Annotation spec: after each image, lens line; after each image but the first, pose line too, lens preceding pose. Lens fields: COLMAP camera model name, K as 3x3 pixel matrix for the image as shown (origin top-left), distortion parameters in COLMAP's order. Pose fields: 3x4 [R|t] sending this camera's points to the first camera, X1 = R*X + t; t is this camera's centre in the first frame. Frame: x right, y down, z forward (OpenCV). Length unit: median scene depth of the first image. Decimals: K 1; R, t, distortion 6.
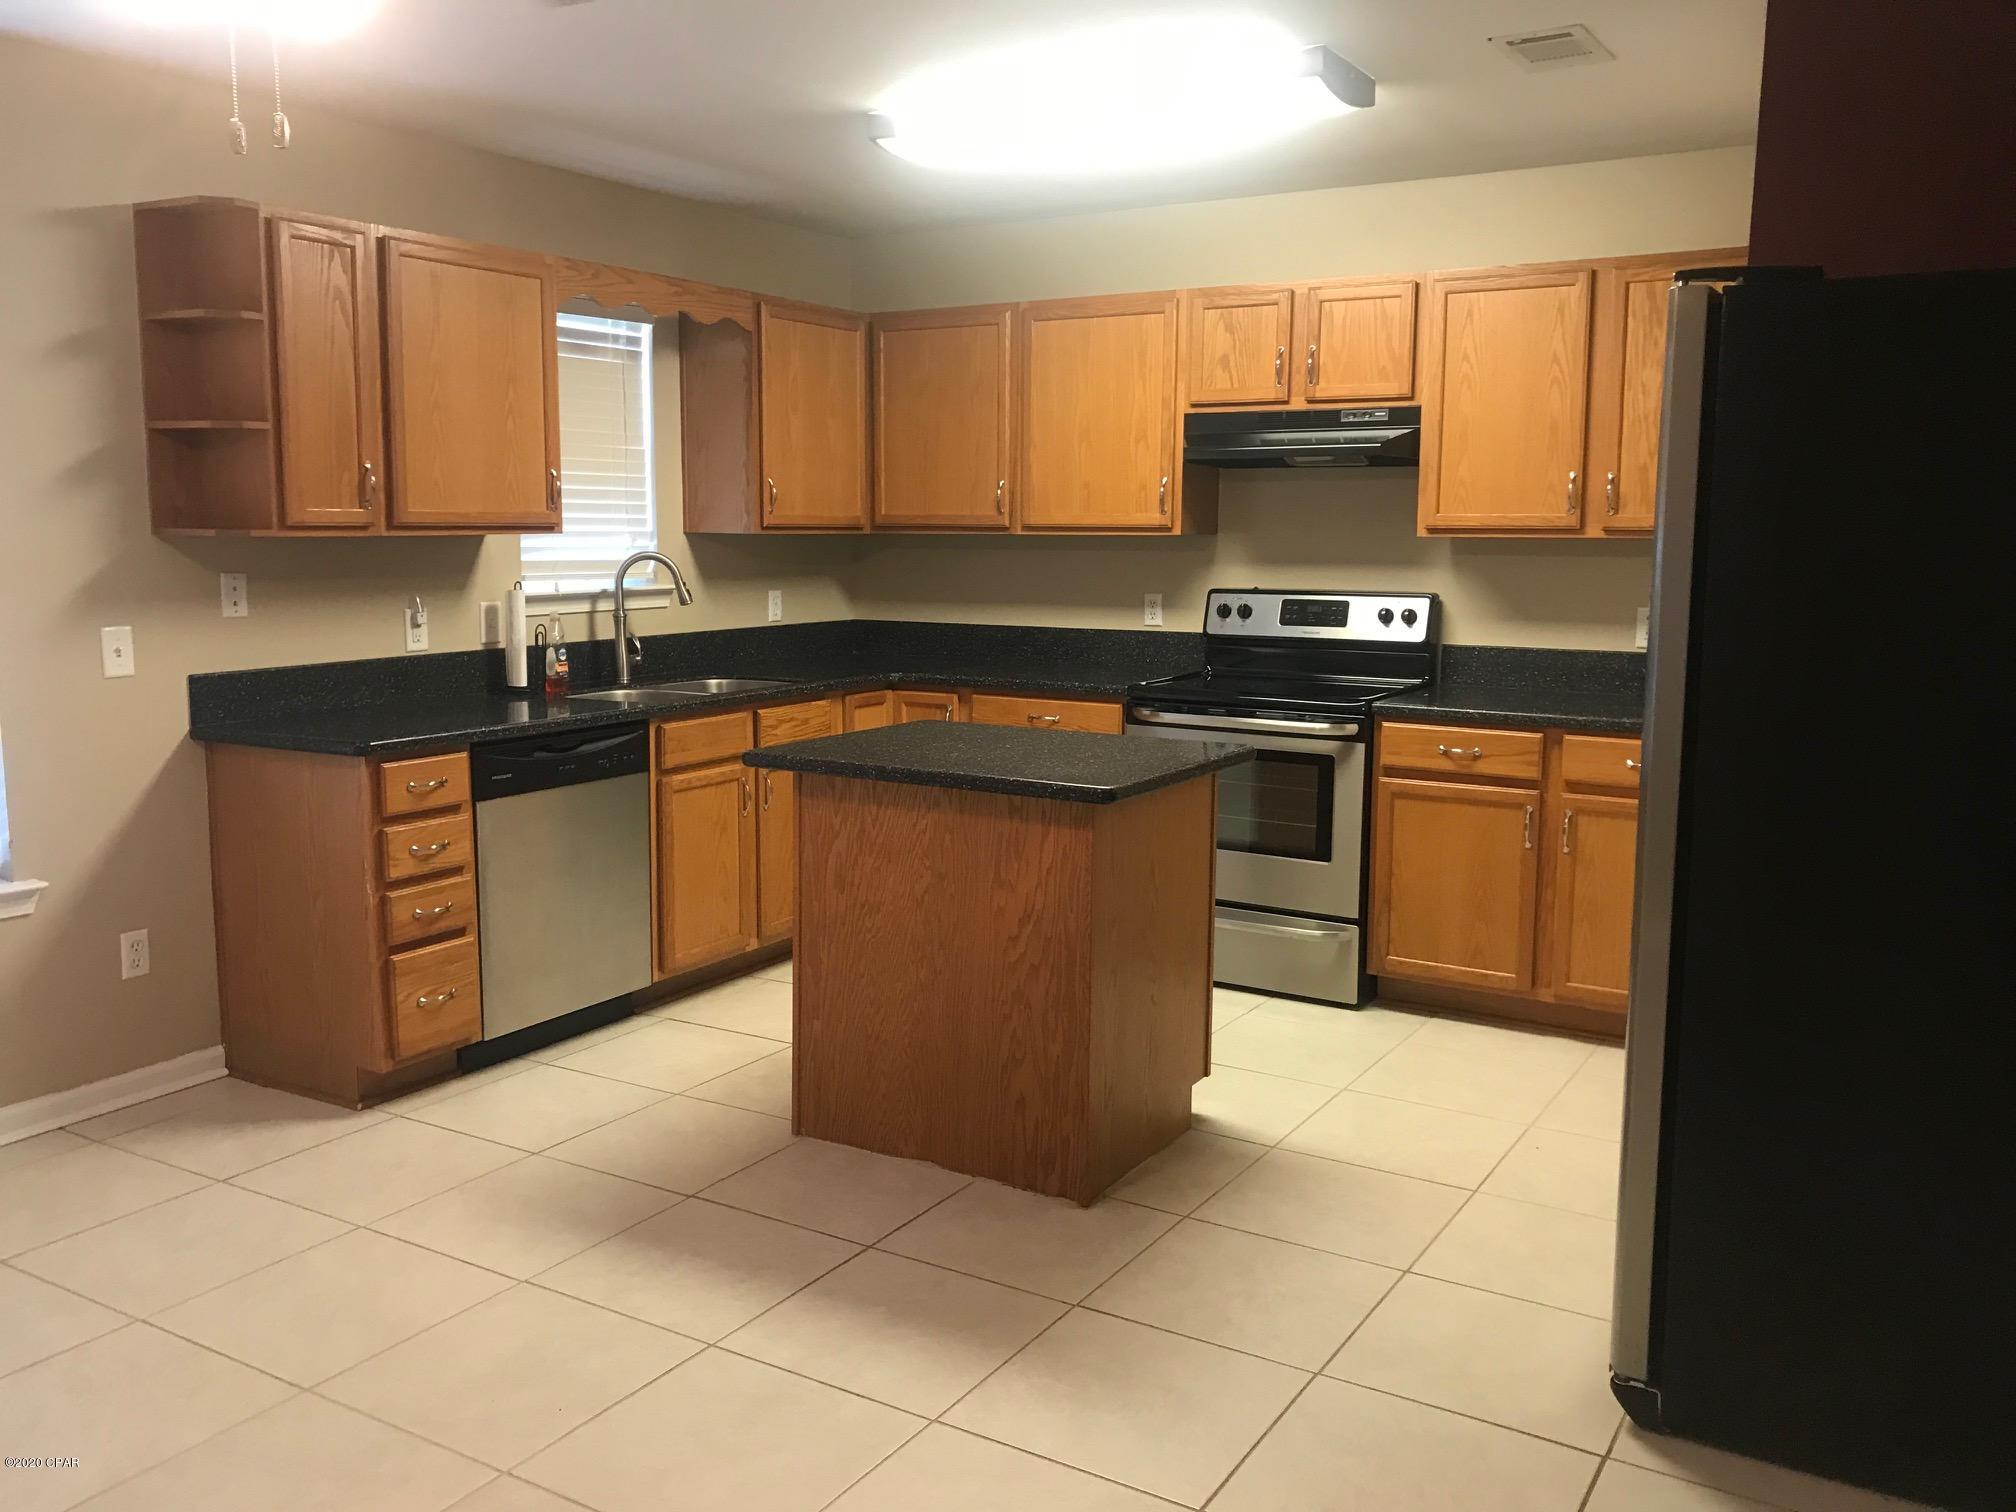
lens RADIAL K [[1681.5, 0, 996.5], [0, 1681.5, 736.3], [0, 0, 1]] dist [0.015419, -0.001824]
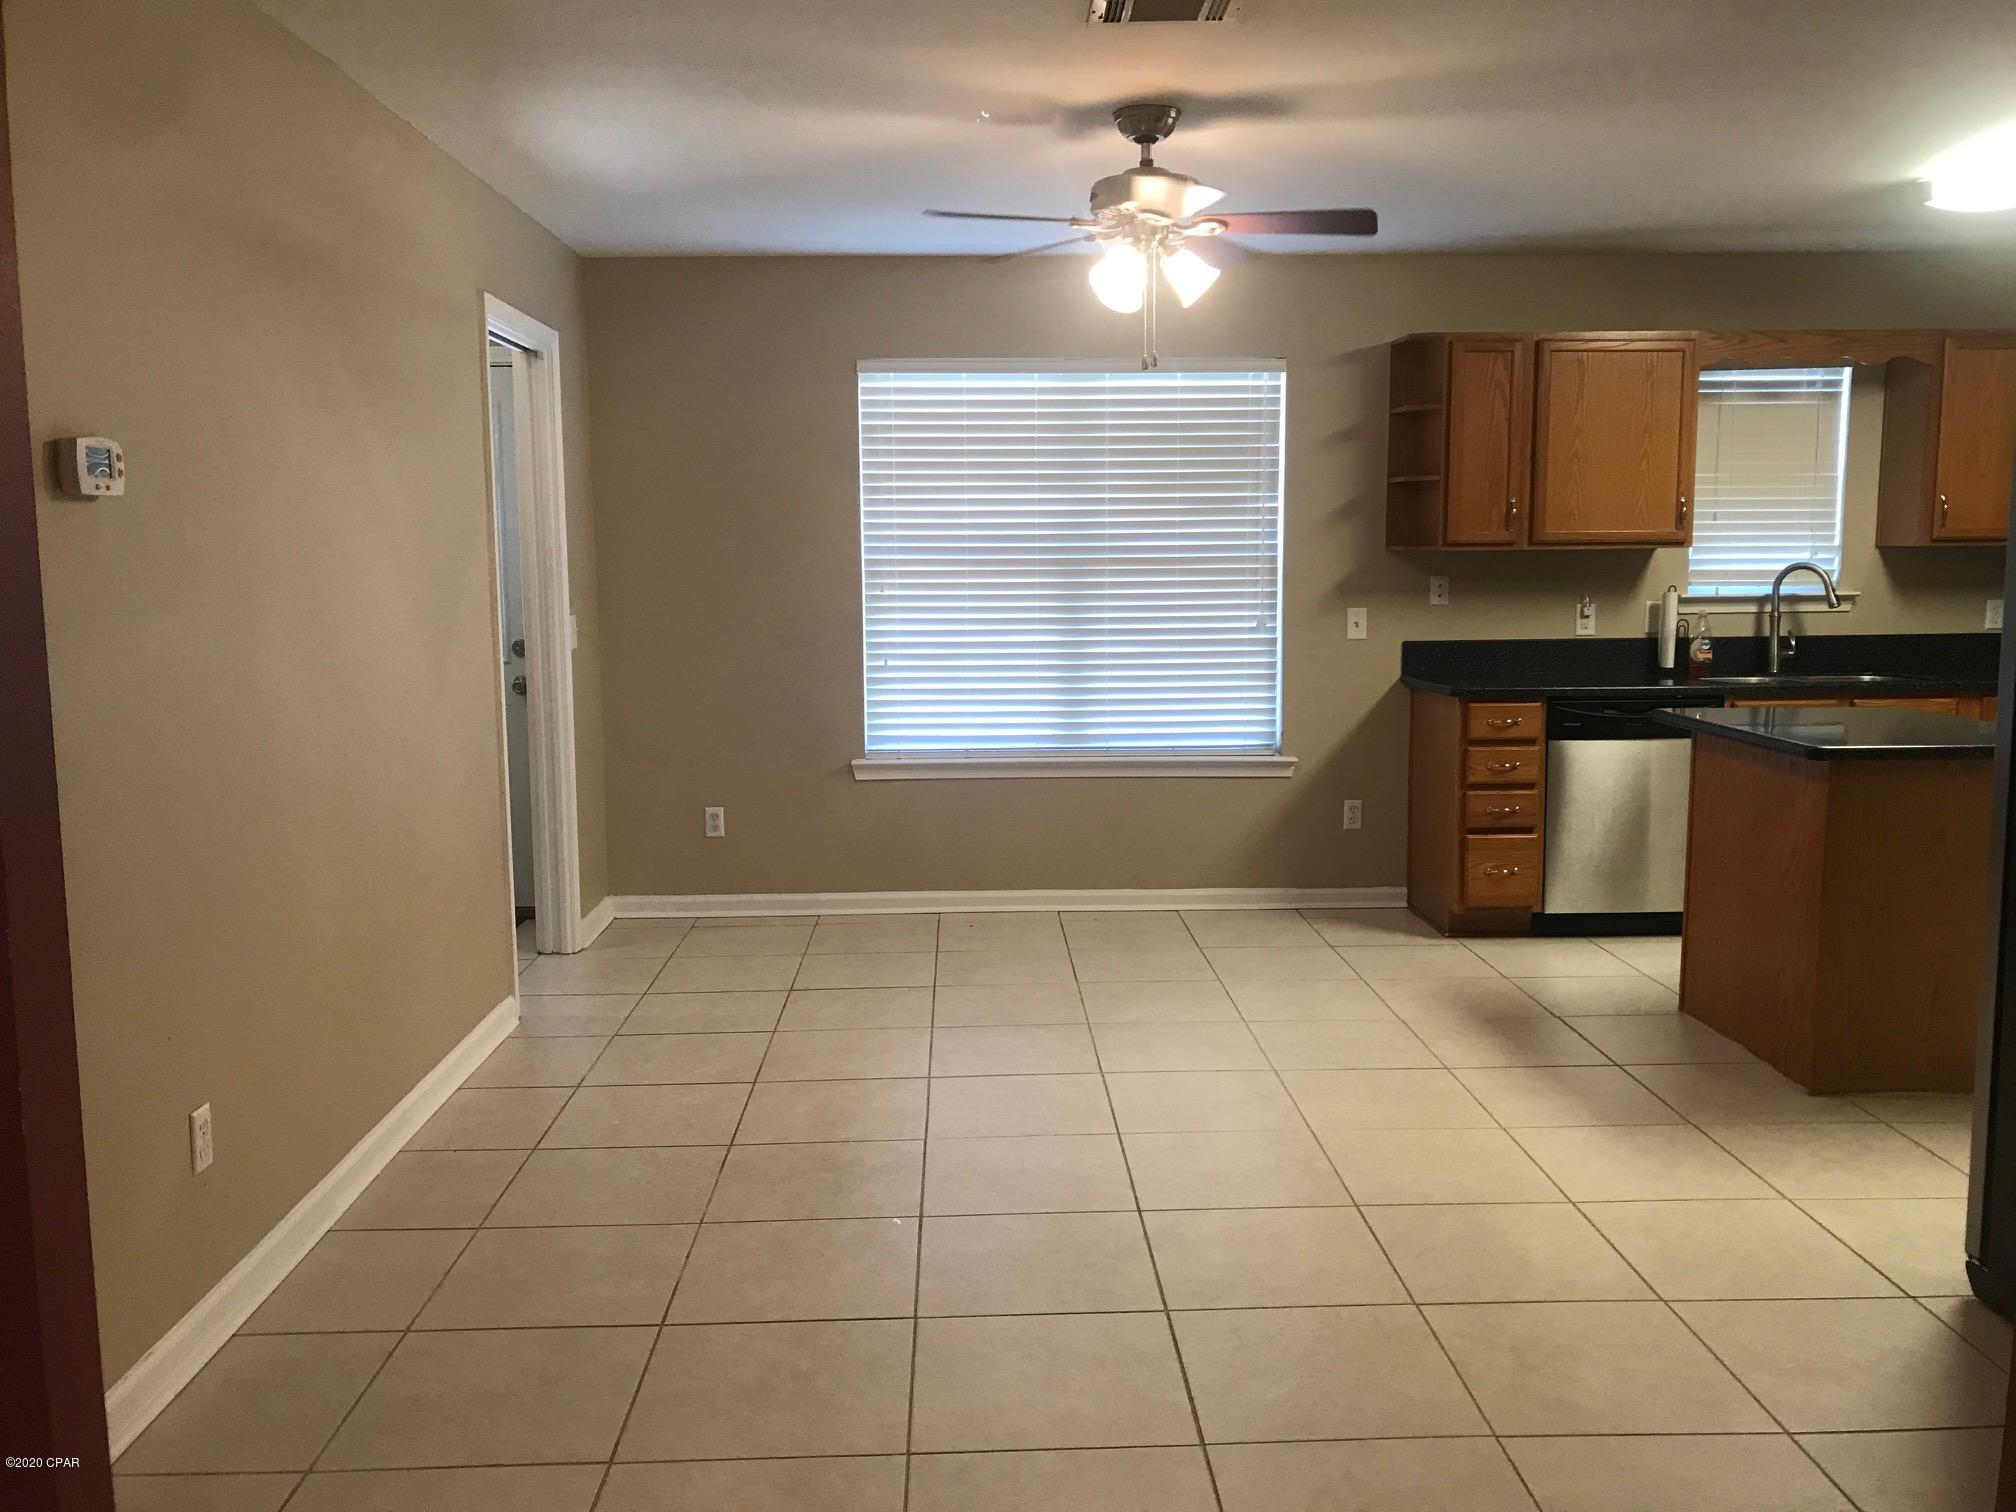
lens RADIAL K [[1670.5, 0, 1013.9], [0, 1670.5, 747.4], [0, 0, 1]] dist [0.017469, -0.012394]
pose [[0.549734, 0.090522, -0.830421, 0.505564], [-0.097908, 0.994241, 0.043566, 0.023828], [0.829582, 0.057355, 0.555431, -0.115581]]
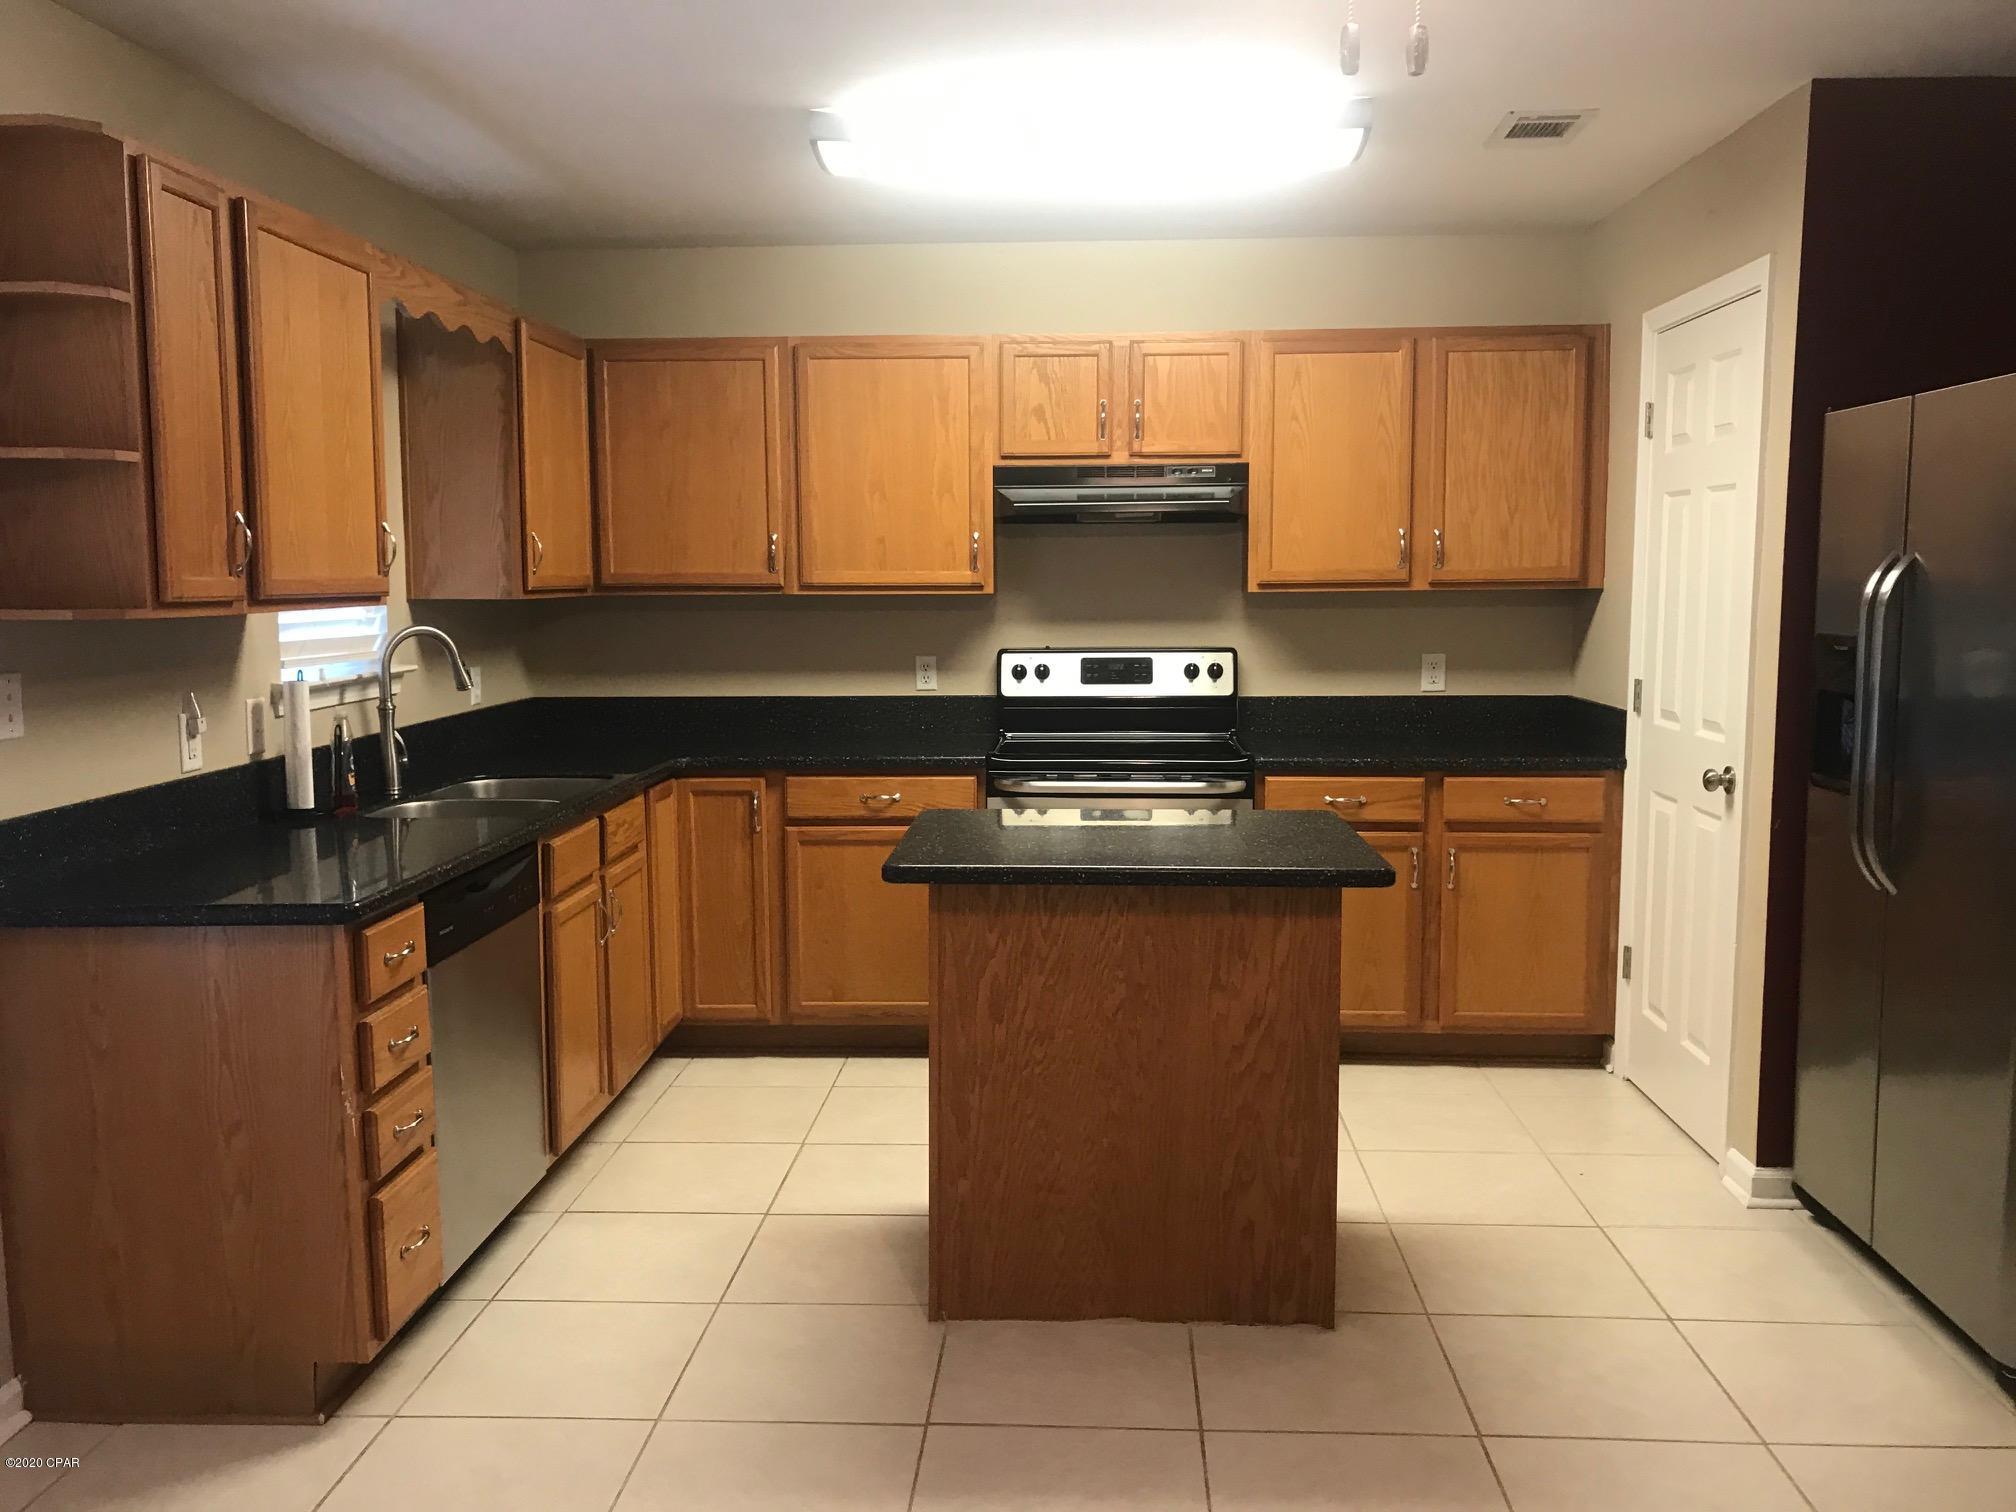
lens RADIAL K [[1670.5, 0, 1013.9], [0, 1670.5, 747.4], [0, 0, 1]] dist [0.017469, -0.012394]
pose [[0.876983, -0.059762, 0.476790, -0.360912], [0.070732, 0.997482, -0.005074, -0.030390], [-0.475286, 0.038174, 0.879003, 0.188778]]
